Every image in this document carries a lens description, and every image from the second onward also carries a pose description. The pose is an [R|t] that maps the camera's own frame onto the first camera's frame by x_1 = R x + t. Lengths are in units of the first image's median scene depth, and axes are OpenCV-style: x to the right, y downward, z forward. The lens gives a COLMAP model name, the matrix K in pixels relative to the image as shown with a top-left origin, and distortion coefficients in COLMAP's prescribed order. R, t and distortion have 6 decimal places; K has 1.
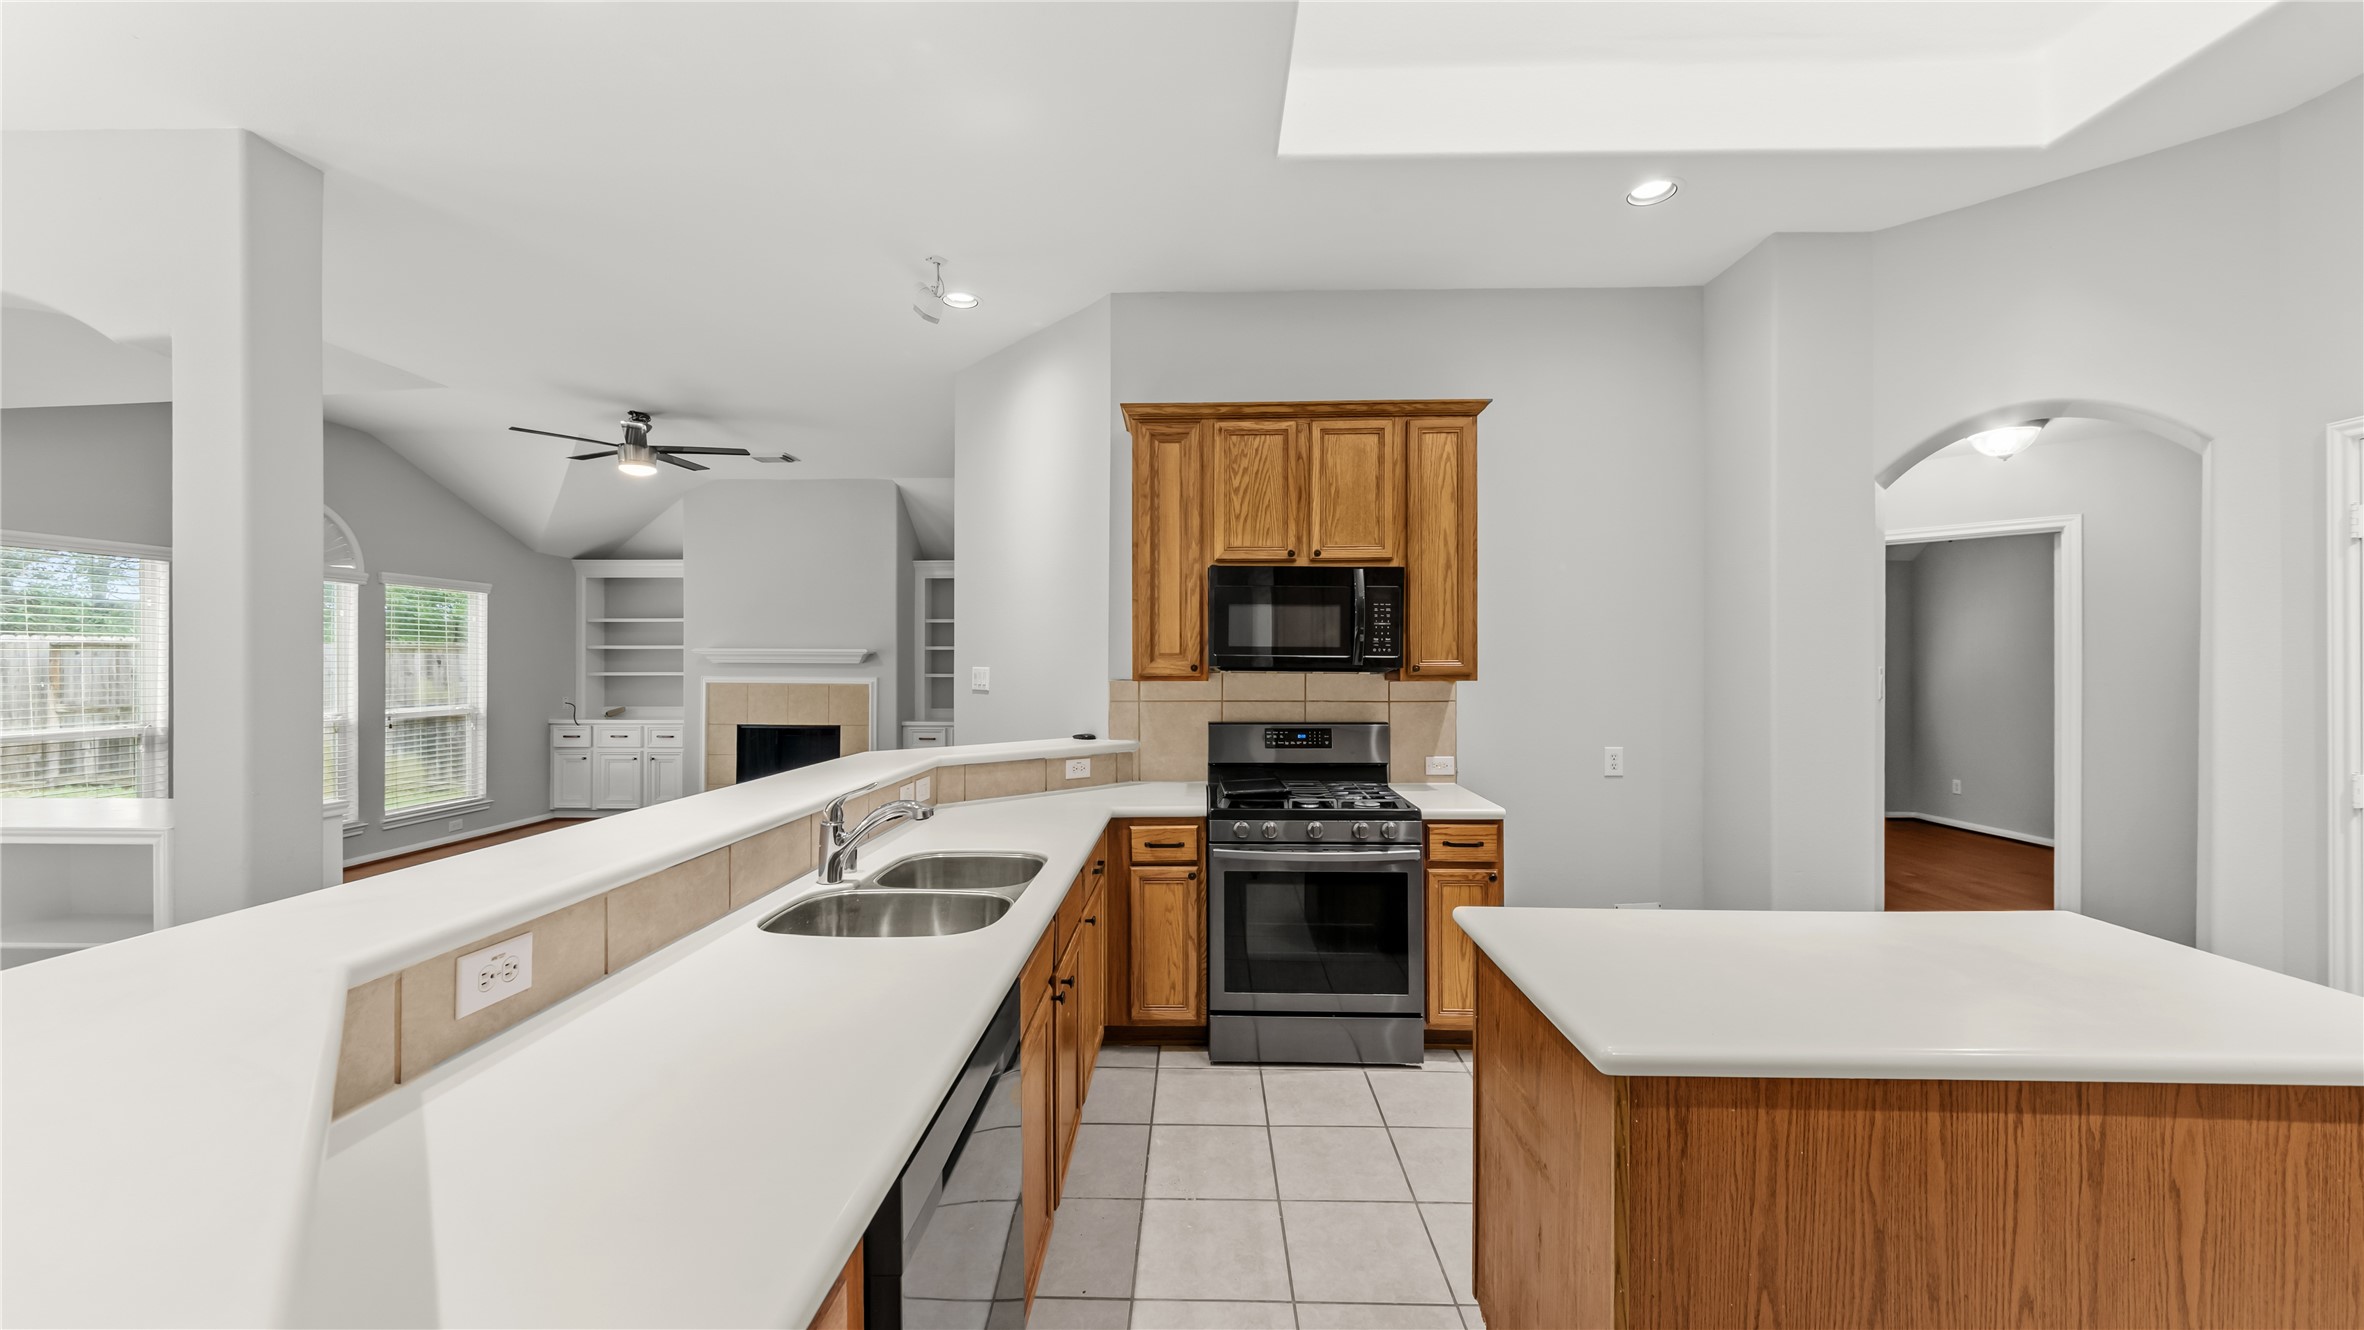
lens RADIAL K [[844.0, 0, 1181.6], [0, 844.0, 666.4], [0, 0, 1]] dist [0.000748, 0.000087]
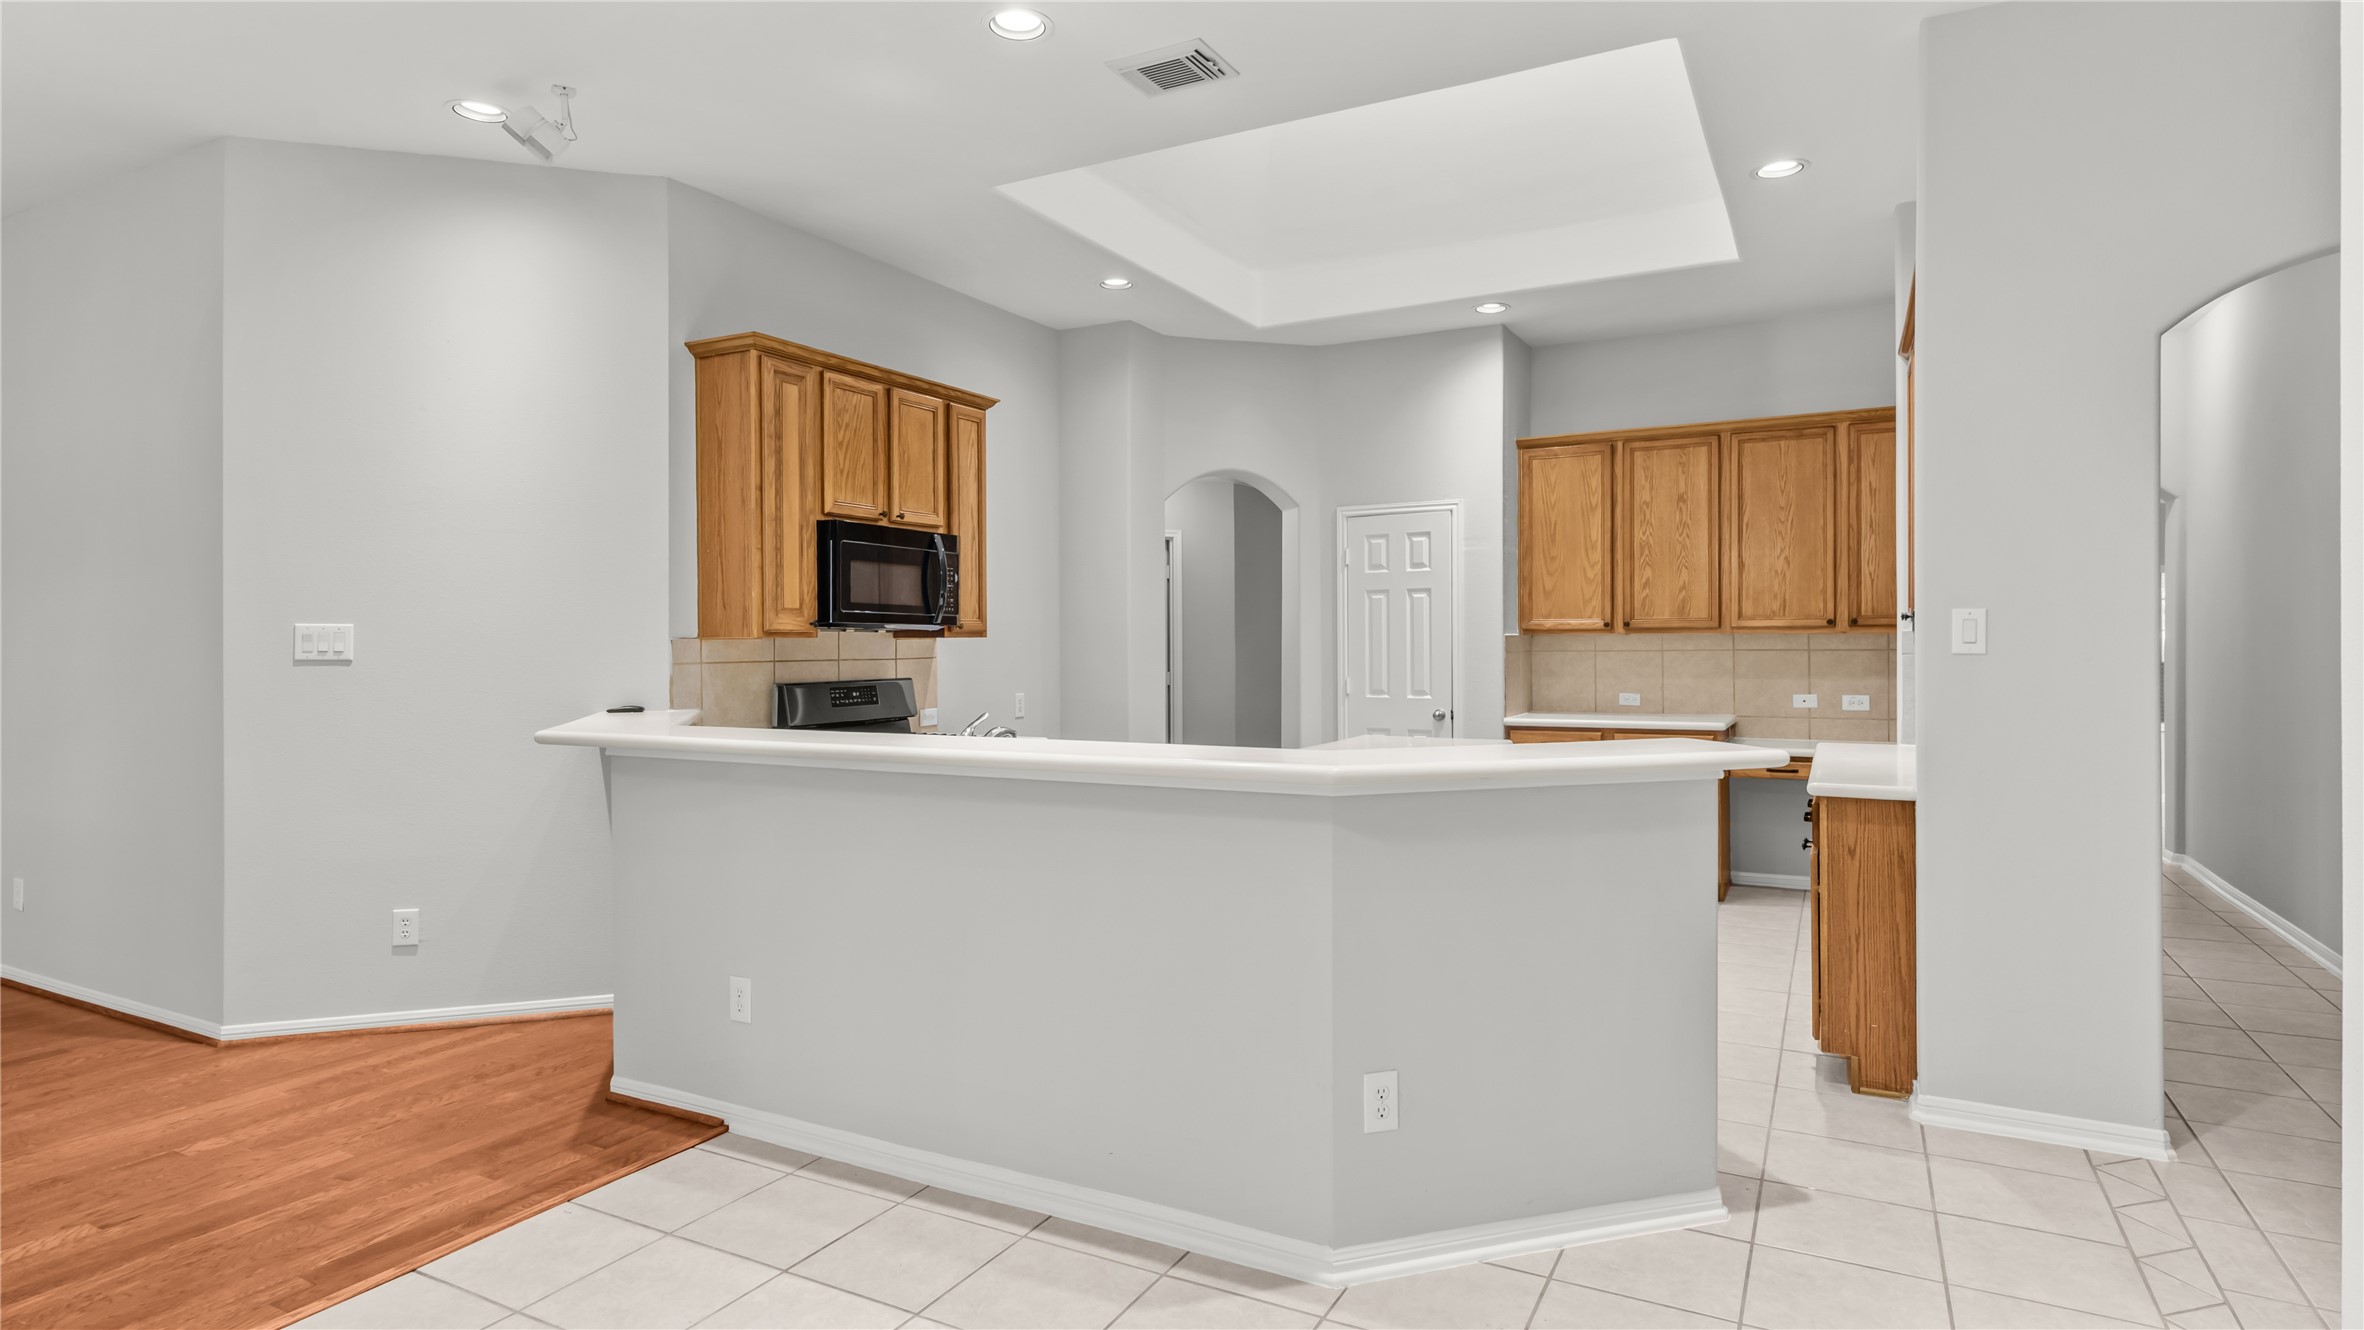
lens RADIAL K [[1228.3, 0, 1181.7], [0, 1228.3, 642.8], [0, 0, 1]] dist [0.002739, 0.000106]
pose [[0.450922, -0.004006, 0.892555, -1.039882], [0.008010, 0.999968, 0.000441, 0.026274], [-0.892528, 0.006951, 0.450939, -0.002636]]
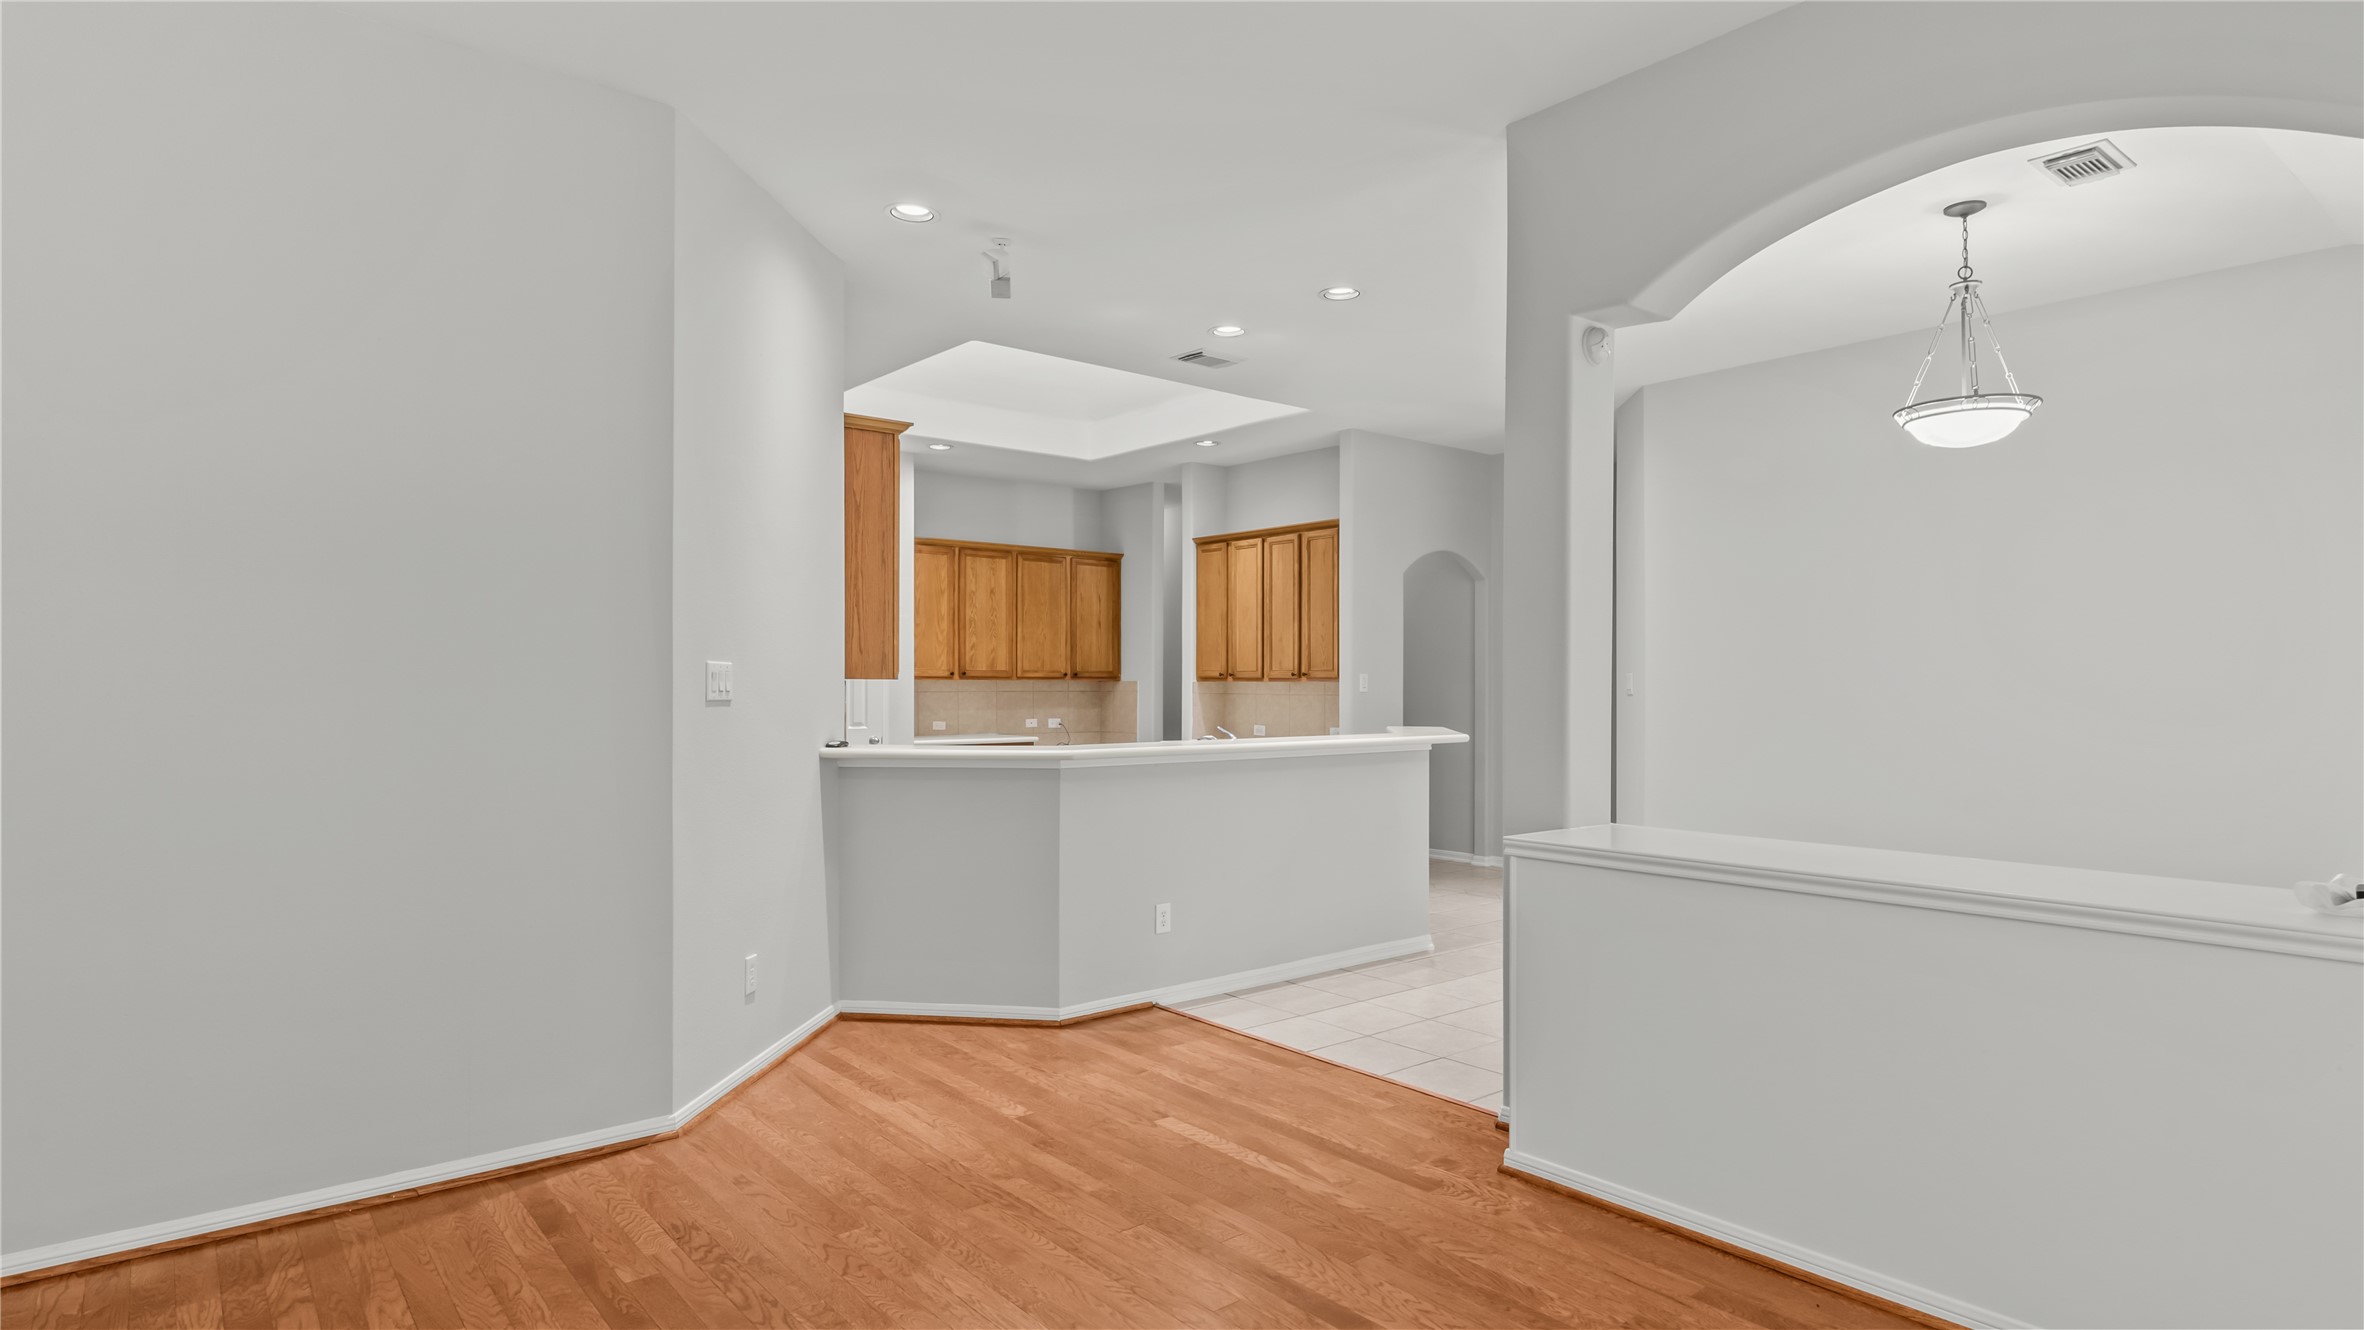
lens RADIAL K [[1248.0, 0, 1177.5], [0, 1248.0, 678.8], [0, 0, 1]] dist [0.019618, -0.000291]
pose [[-0.653268, -0.000350, 0.757127, -1.502581], [-0.002246, 0.999996, -0.001475, 0.018255], [-0.757124, -0.002664, -0.653266, 1.786556]]
